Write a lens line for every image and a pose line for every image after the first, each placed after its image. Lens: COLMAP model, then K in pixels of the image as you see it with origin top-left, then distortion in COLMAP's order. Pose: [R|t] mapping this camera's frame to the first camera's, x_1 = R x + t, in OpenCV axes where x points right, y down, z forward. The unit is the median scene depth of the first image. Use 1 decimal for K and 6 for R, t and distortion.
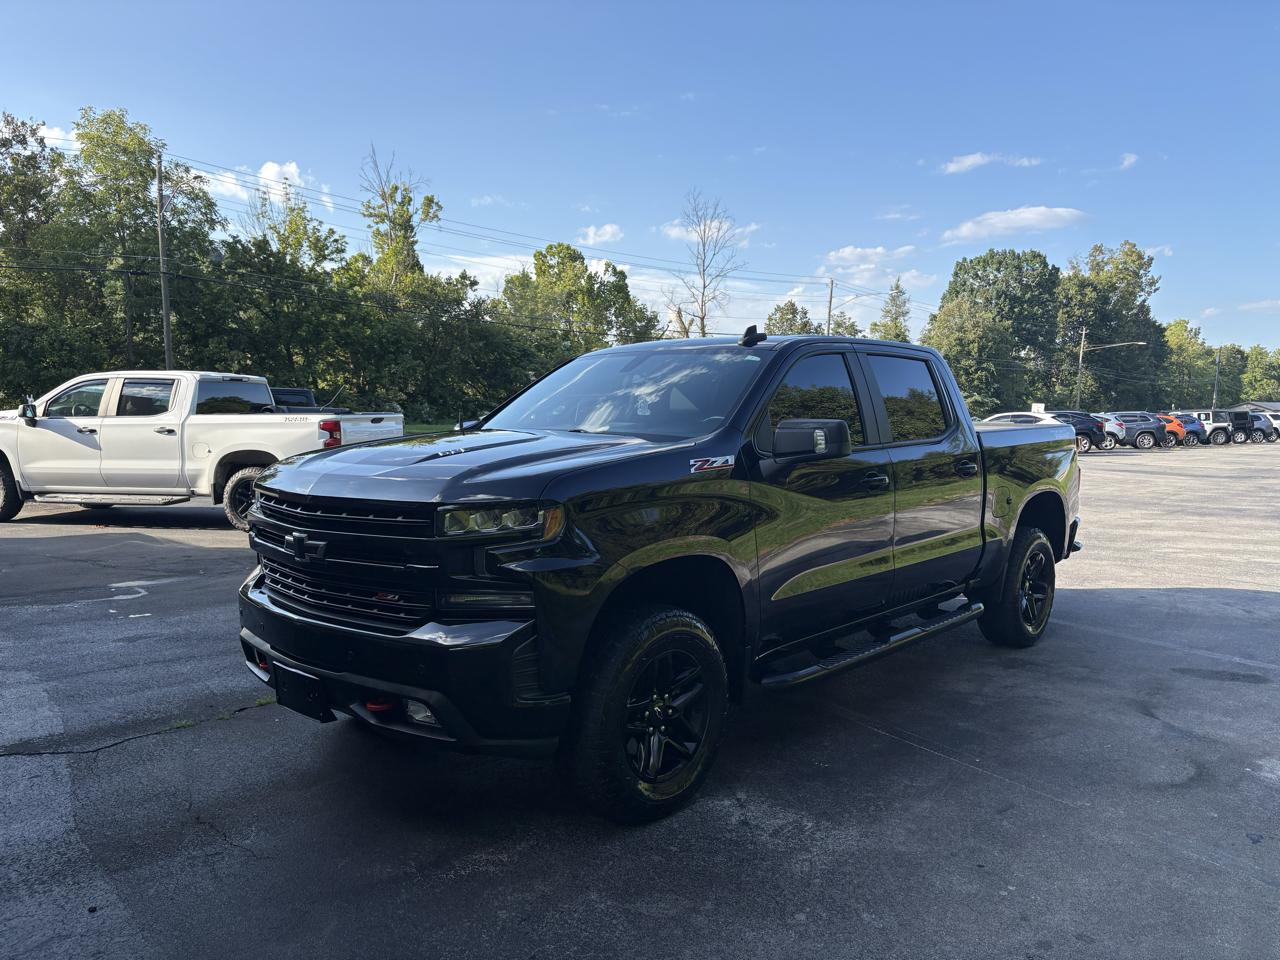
lens RADIAL K [[952.2, 0, 641.2], [0, 952.2, 486.8], [0, 0, 1]] dist [0.034836, -0.026354]
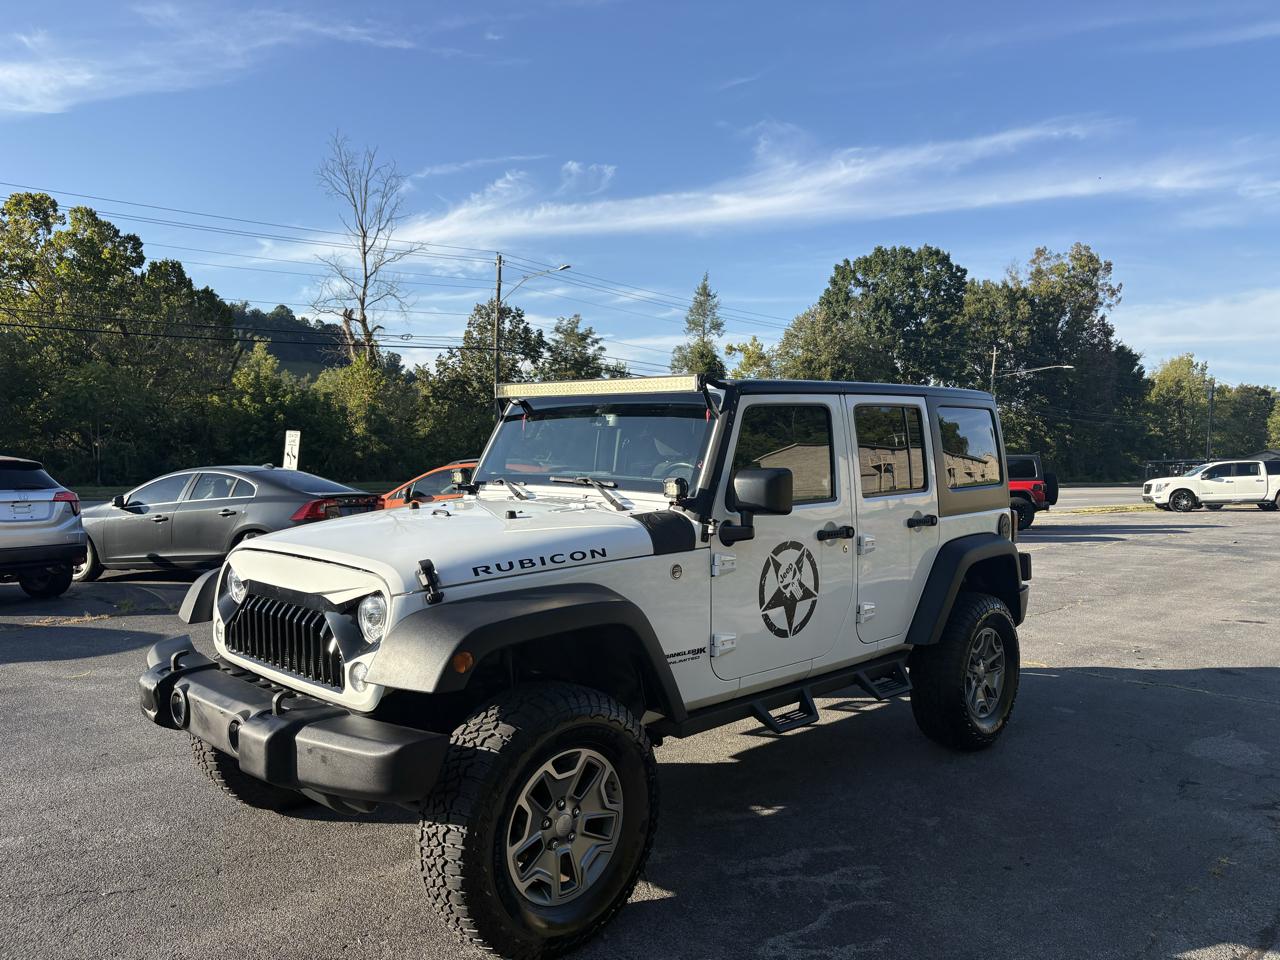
lens RADIAL K [[952.2, 0, 638.9], [0, 952.2, 490.4], [0, 0, 1]] dist [0.034836, -0.026354]
pose [[0.998697, -0.000256, -0.051024, 0.299216], [-0.002365, 0.998680, -0.051317, -0.024350], [0.050969, 0.051371, 0.997378, 0.344341]]
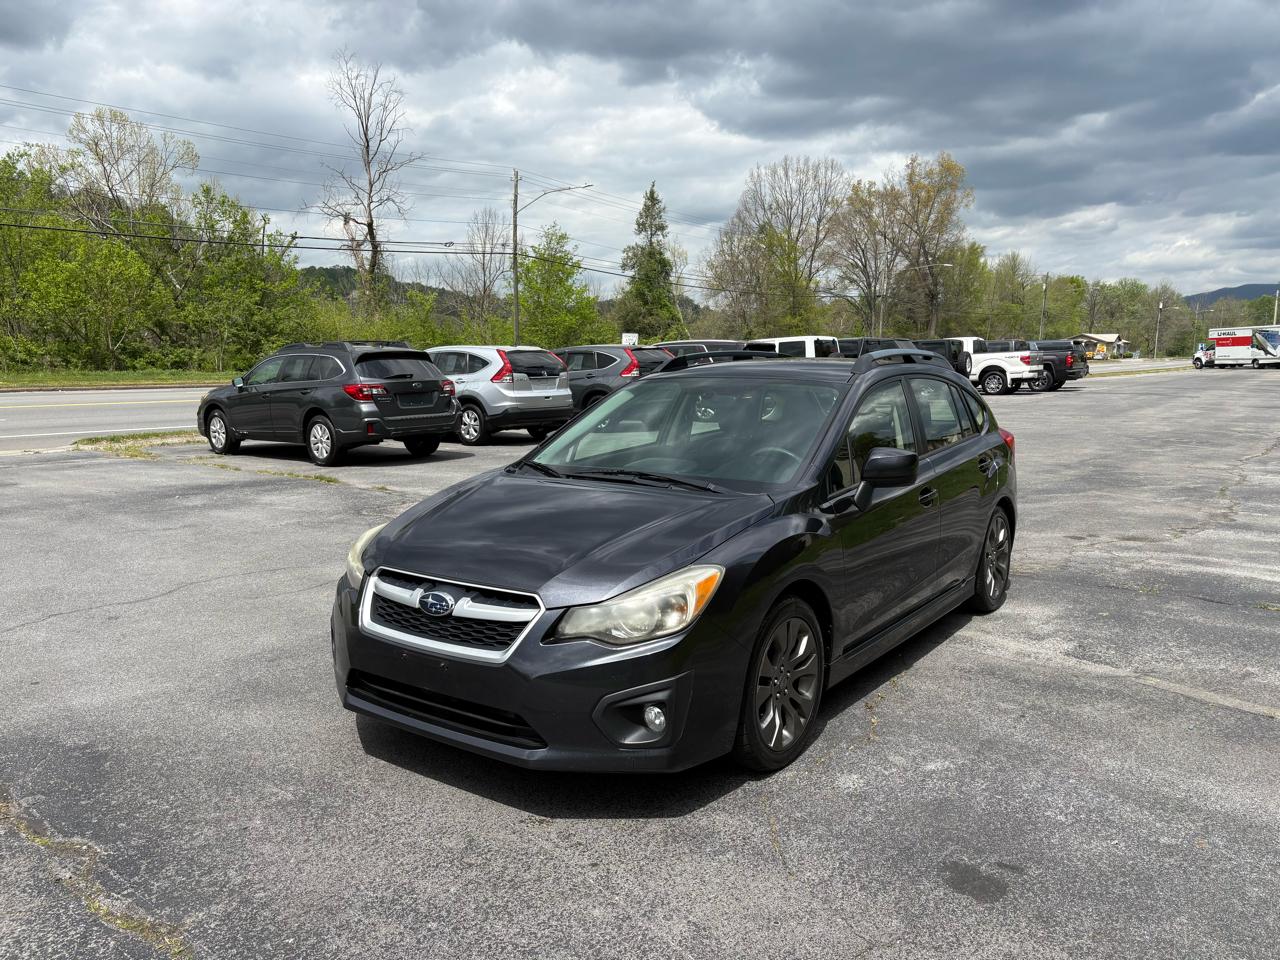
lens RADIAL K [[952.2, 0, 636.7], [0, 952.2, 472.6], [0, 0, 1]] dist [0.034836, -0.026354]
pose [[0.993672, -0.027217, 0.108976, 0.188726], [0.022007, 0.998569, 0.048732, -0.015716], [-0.110146, -0.046026, 0.992849, 0.223978]]
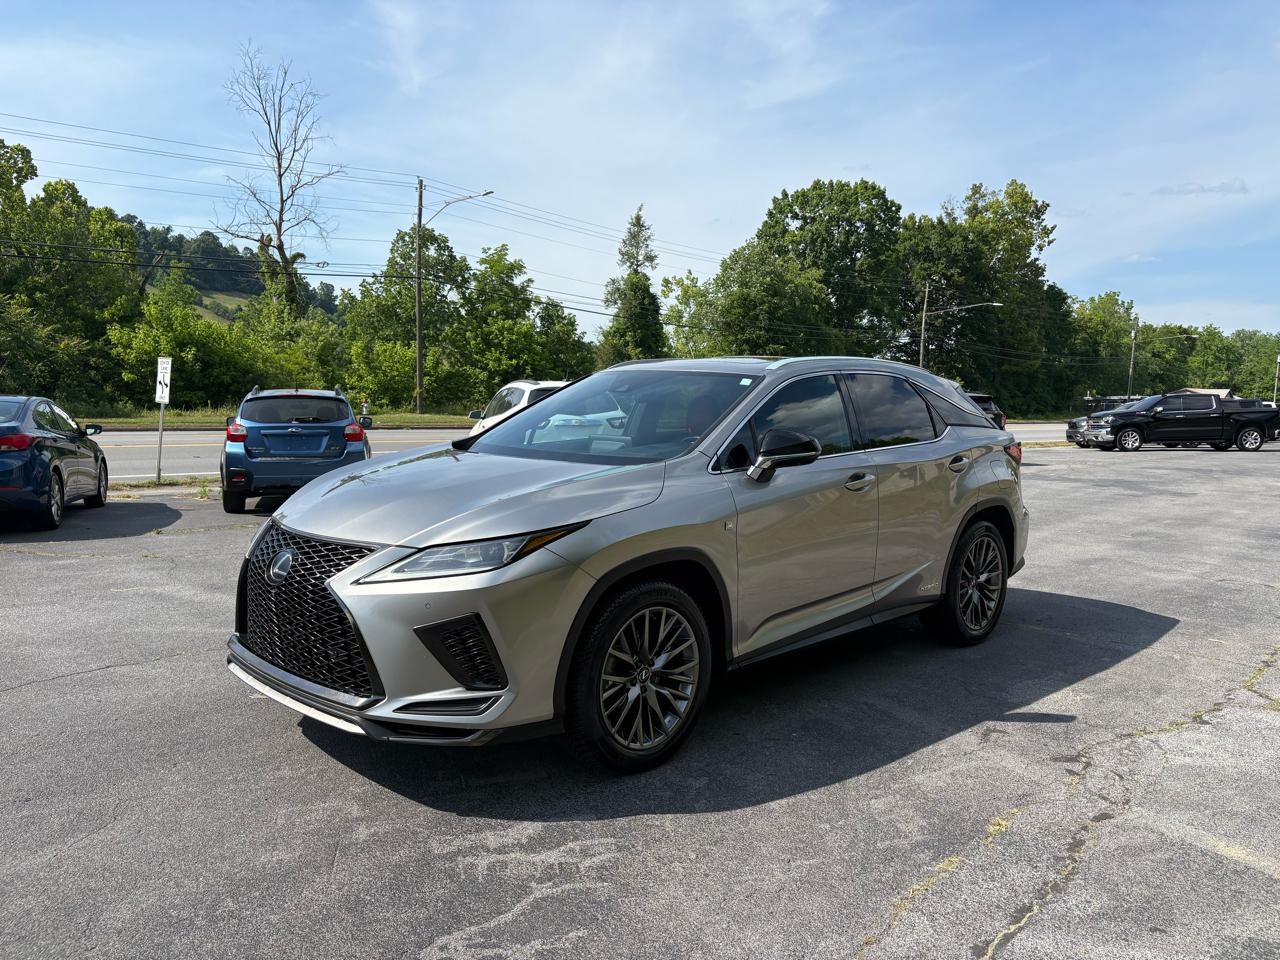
lens RADIAL K [[952.2, 0, 637.7], [0, 952.2, 485.1], [0, 0, 1]] dist [0.034836, -0.026354]
pose [[0.999963, 0.002653, 0.008236, 0.307541], [-0.002734, 0.999948, 0.009812, -0.024093], [-0.008210, -0.009834, 0.999918, 0.350469]]
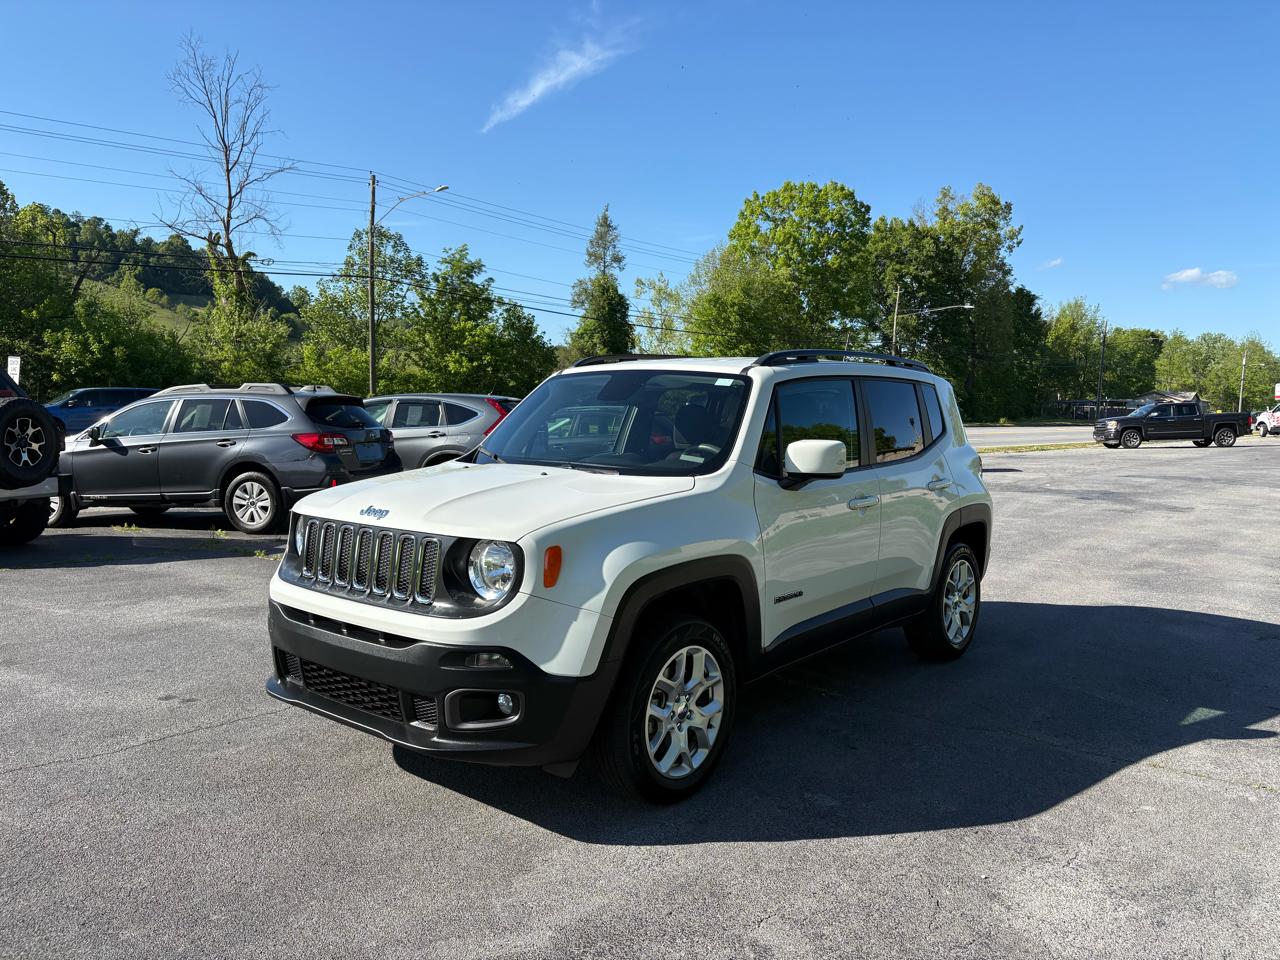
lens RADIAL K [[952.2, 0, 650.6], [0, 952.2, 474.3], [0, 0, 1]] dist [0.034836, -0.026354]
pose [[0.998985, -0.003416, 0.044913, 0.315335], [0.003649, 0.999980, -0.005117, -0.025885], [-0.044895, 0.005276, 0.998978, 0.371323]]
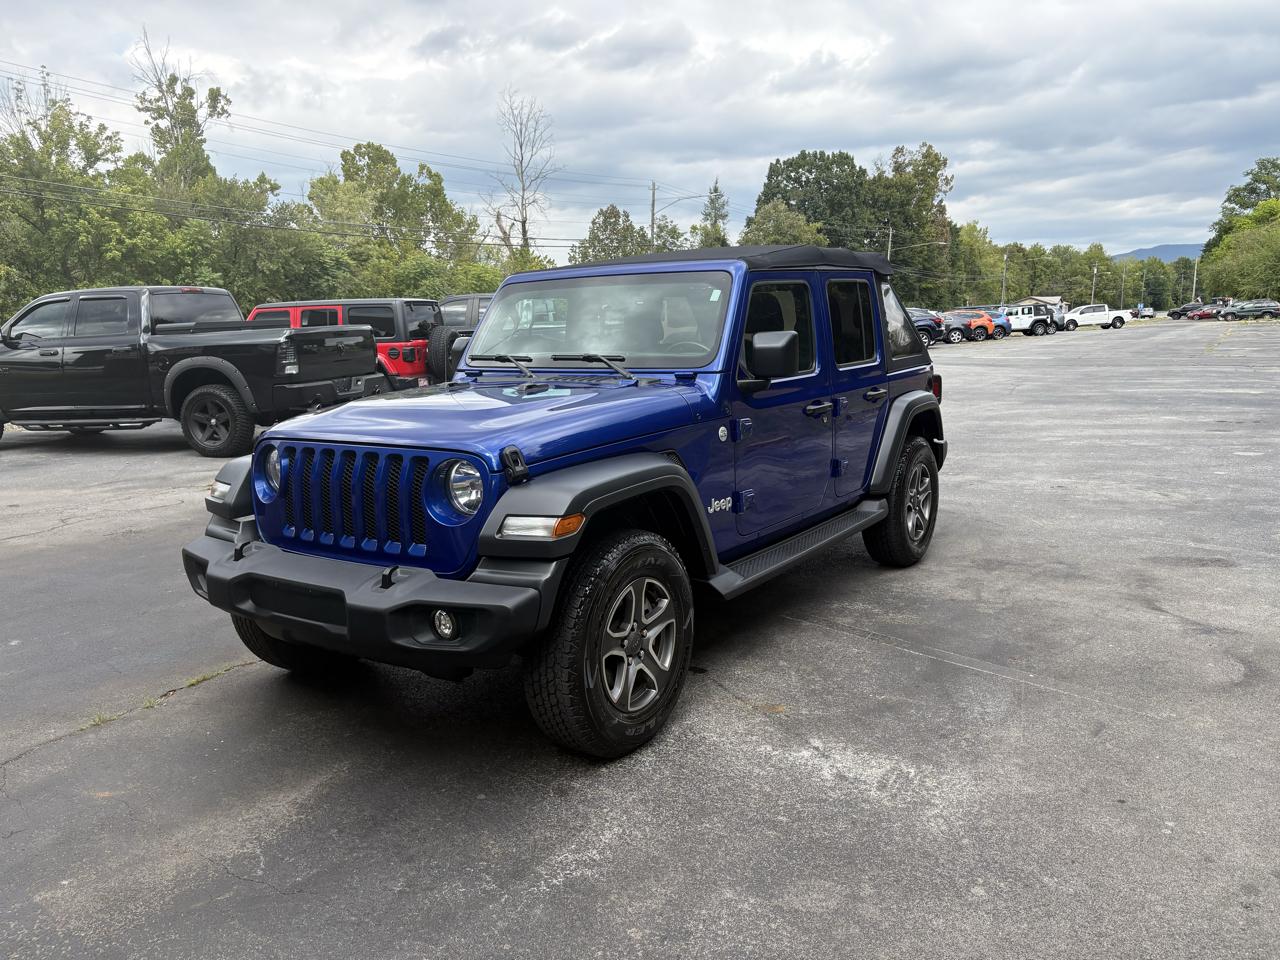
lens RADIAL K [[952.2, 0, 633.6], [0, 952.2, 483.8], [0, 0, 1]] dist [0.034836, -0.026354]
pose [[0.983643, -0.059547, 0.170003, -0.006789], [0.043888, 0.994563, 0.094433, -0.000294], [-0.174702, -0.085427, 0.980909, 0.006056]]
